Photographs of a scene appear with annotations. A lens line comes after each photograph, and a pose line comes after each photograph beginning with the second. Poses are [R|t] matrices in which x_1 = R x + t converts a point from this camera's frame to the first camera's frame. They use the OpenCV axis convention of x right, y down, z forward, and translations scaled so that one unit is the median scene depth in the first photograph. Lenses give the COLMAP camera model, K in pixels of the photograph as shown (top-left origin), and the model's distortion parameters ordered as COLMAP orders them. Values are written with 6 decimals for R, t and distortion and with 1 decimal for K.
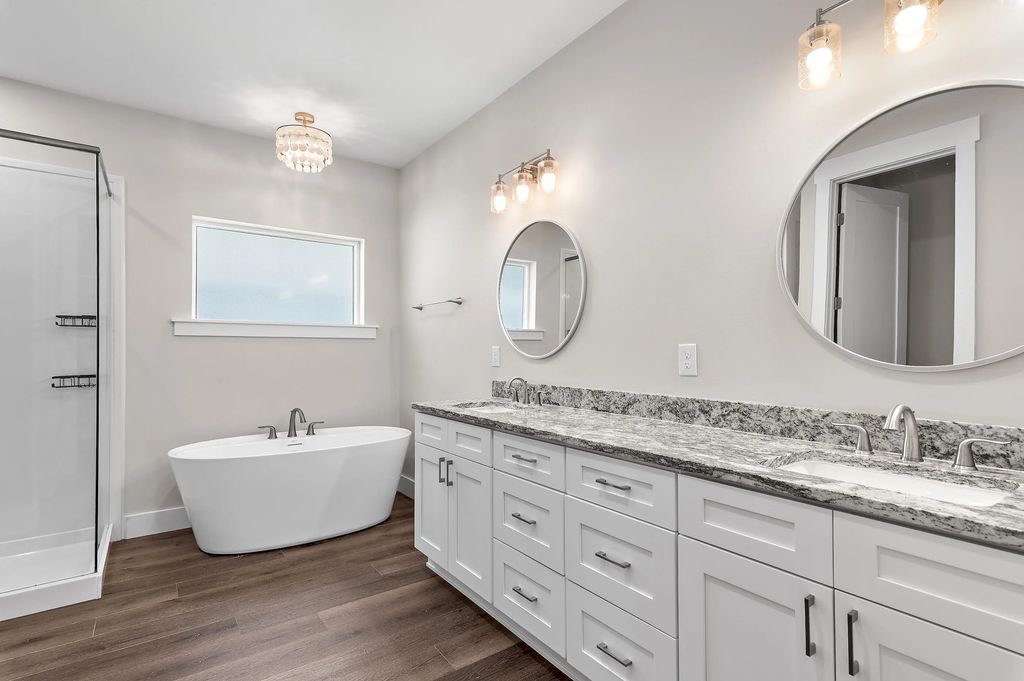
lens RADIAL K [[508.6, 0, 512.0], [0, 508.6, 340.5], [0, 0, 1]] dist [0.000418, -0.001048]
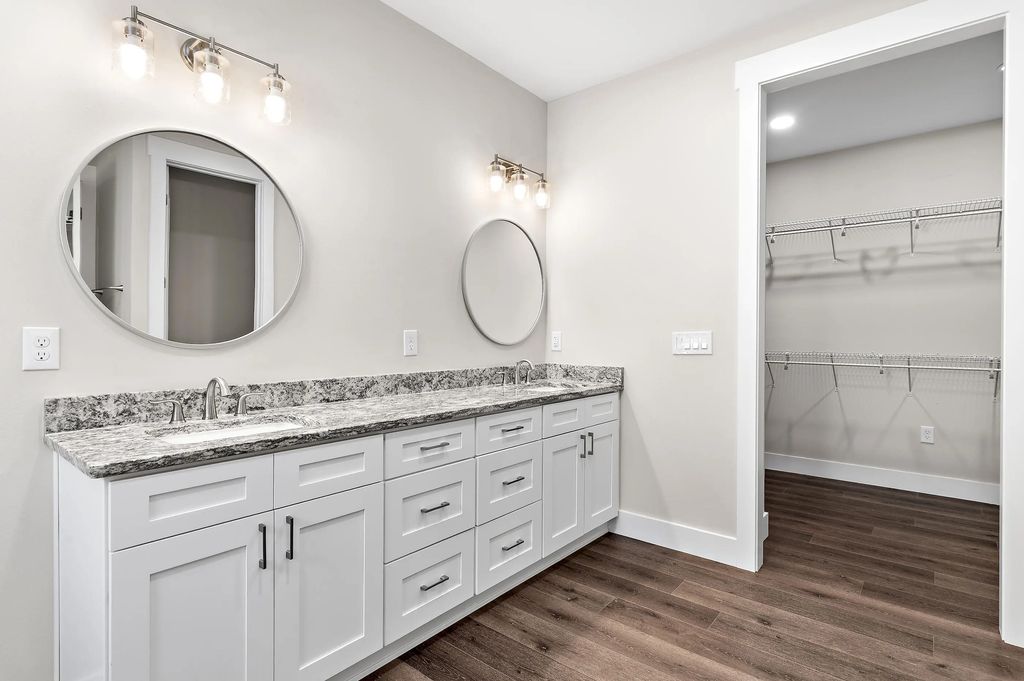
lens RADIAL K [[508.6, 0, 512.0], [0, 508.6, 340.5], [0, 0, 1]] dist [0.000418, -0.001048]
pose [[-0.254638, -0.010937, 0.966975, -0.941681], [-0.017990, 0.999817, 0.006571, 0.019888], [-0.966869, -0.015722, -0.254788, 1.094573]]
